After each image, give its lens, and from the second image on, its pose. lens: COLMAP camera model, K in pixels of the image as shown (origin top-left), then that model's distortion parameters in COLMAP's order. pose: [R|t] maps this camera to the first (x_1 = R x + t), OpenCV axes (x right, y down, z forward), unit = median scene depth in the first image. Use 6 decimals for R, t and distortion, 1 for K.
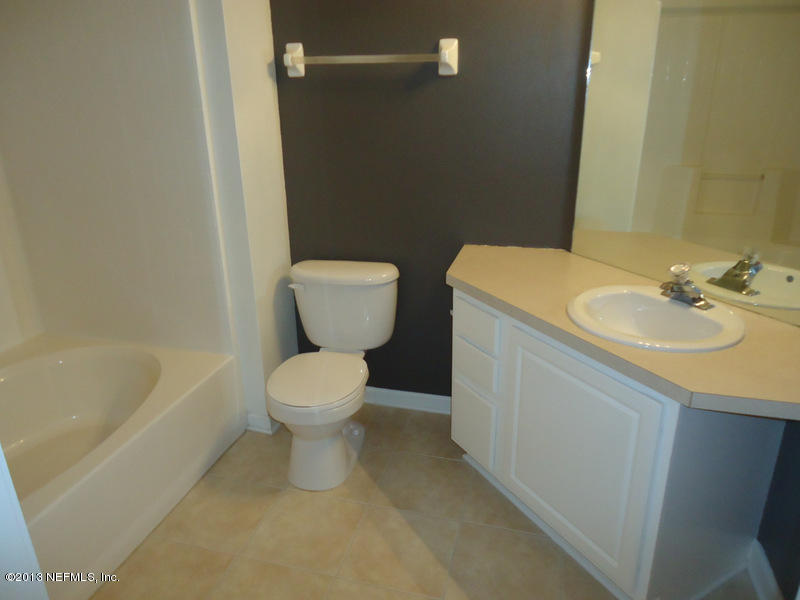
lens RADIAL K [[579.2, 0, 400.0], [0, 579.2, 300.0], [0, 0, 1]] dist [-0.002049, -0.004307]
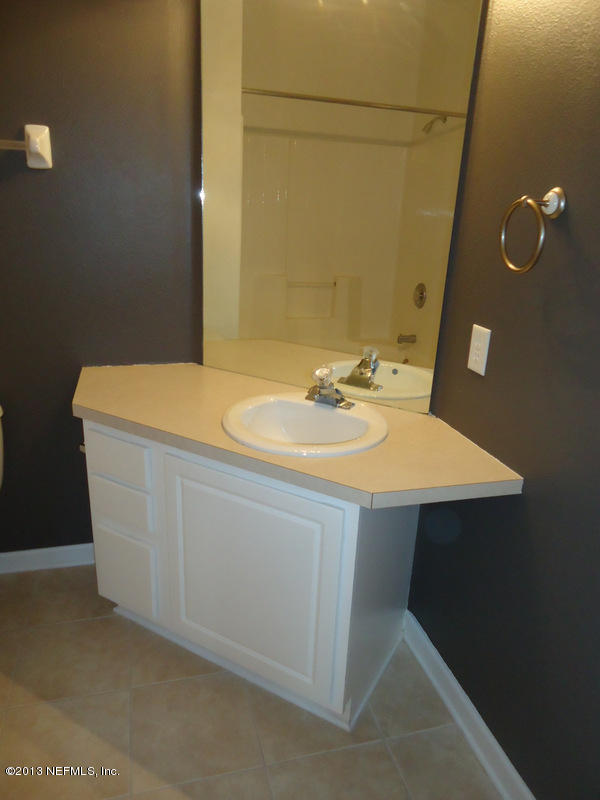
lens RADIAL K [[579.2, 0, 300.0], [0, 579.2, 400.0], [0, 0, 1]] dist [-0.002049, -0.004307]
pose [[0.857003, -0.117694, 0.501692, -0.062644], [0.127803, 0.991696, 0.014330, -0.022689], [-0.499212, 0.051837, 0.864928, 0.122031]]
